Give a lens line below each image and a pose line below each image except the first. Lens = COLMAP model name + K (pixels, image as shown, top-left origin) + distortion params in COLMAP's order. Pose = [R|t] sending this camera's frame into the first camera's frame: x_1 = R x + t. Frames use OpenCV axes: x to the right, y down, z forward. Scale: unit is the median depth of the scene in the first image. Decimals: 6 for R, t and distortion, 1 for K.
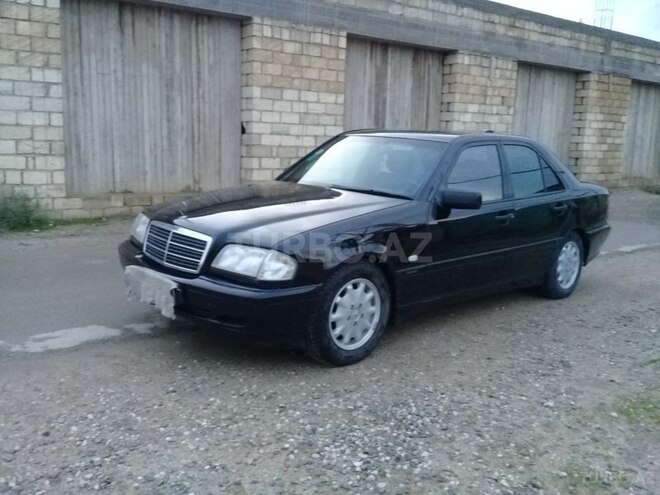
lens RADIAL K [[595.6, 0, 326.4], [0, 595.6, 245.5], [0, 0, 1]] dist [0.081434, -0.160435]
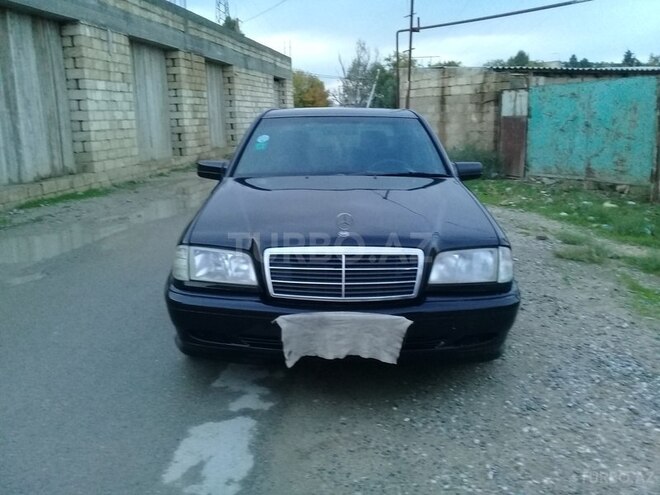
lens RADIAL K [[596.0, 0, 289.1], [0, 596.0, 248.2], [0, 0, 1]] dist [0.074250, -0.156525]
pose [[0.703432, -0.196651, 0.683017, -0.233357], [0.169102, 0.979674, 0.107906, -0.035348], [-0.690354, 0.039595, 0.722388, 0.147544]]
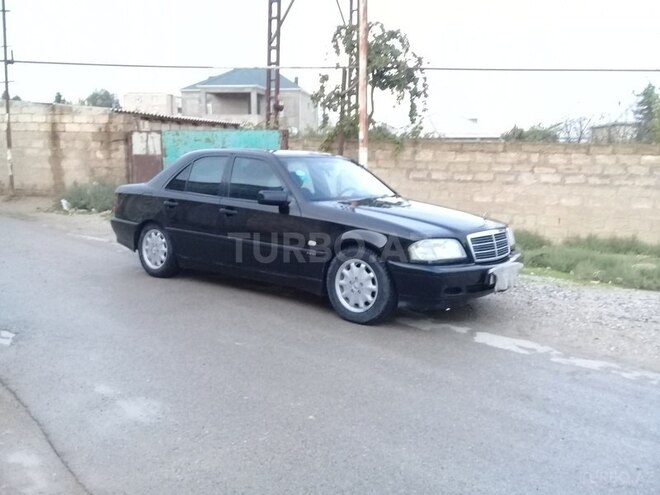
lens RADIAL K [[595.6, 0, 326.4], [0, 595.6, 245.5], [0, 0, 1]] dist [0.081434, -0.160435]
pose [[-0.109103, -0.184413, 0.976774, -0.465904], [0.158407, 0.966858, 0.200234, -0.100679], [-0.981328, 0.176574, -0.076275, 0.451558]]
